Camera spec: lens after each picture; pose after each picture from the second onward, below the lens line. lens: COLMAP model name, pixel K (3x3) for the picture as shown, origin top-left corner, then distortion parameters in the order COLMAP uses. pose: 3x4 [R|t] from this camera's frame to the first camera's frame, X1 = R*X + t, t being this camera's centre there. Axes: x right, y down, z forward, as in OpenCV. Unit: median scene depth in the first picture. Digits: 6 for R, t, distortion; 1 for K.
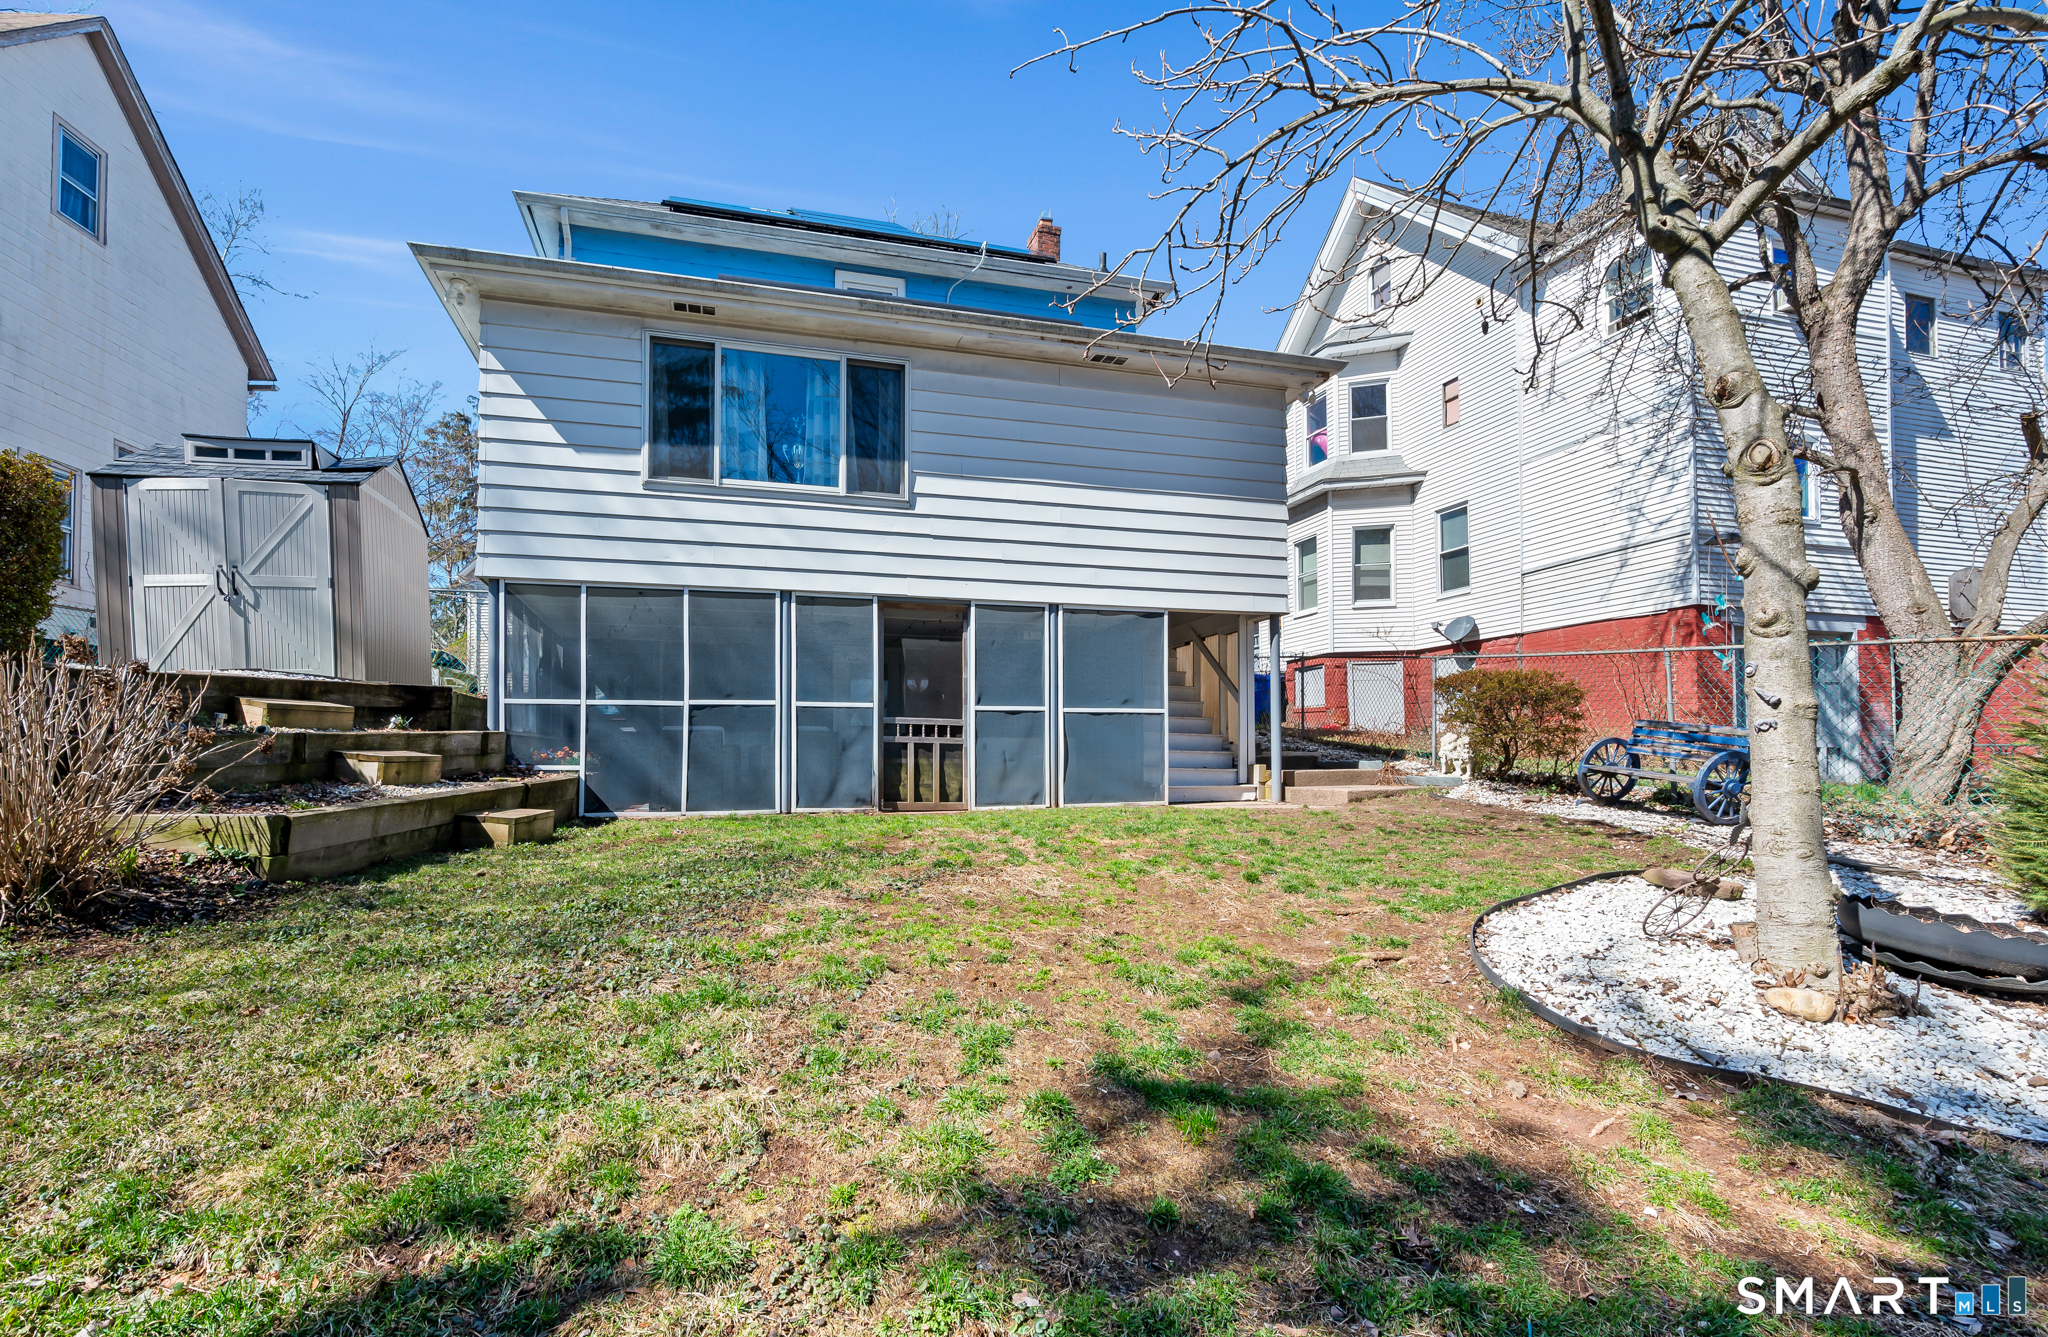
lens RADIAL K [[1036.4, 0, 1024.0], [0, 1036.4, 739.6], [0, 0, 1]] dist [-0.002543, -0.000402]
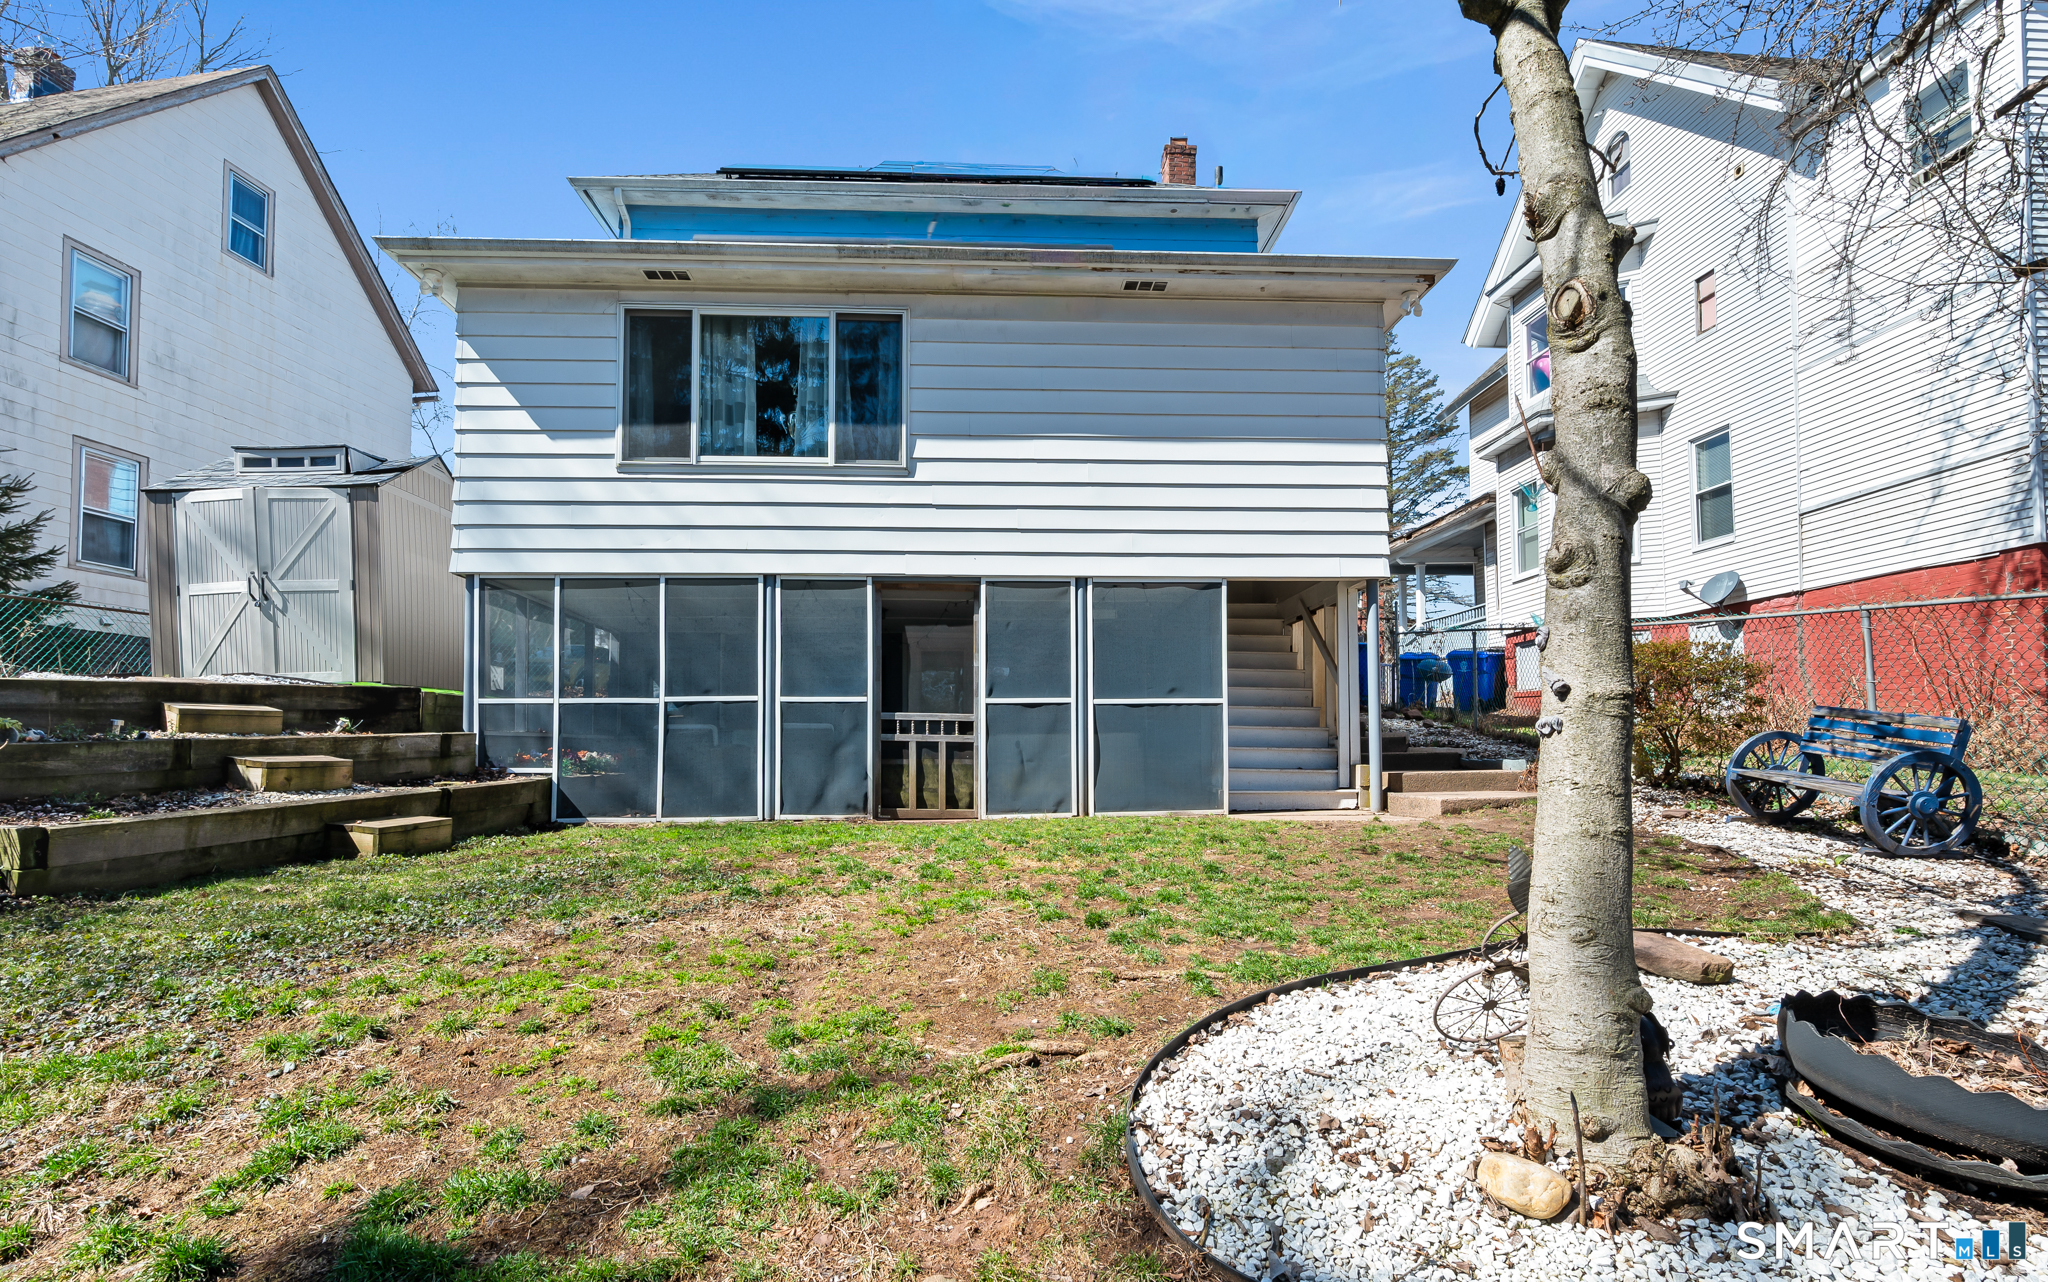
lens RADIAL K [[1124.7, 0, 1024.6], [0, 1124.7, 715.6], [0, 0, 1]] dist [-0.000755, -0.002381]
pose [[0.971385, -0.010401, -0.237281, 0.216045], [0.007412, 0.999882, -0.013487, -0.005302], [0.237393, 0.011343, 0.971347, 0.096974]]
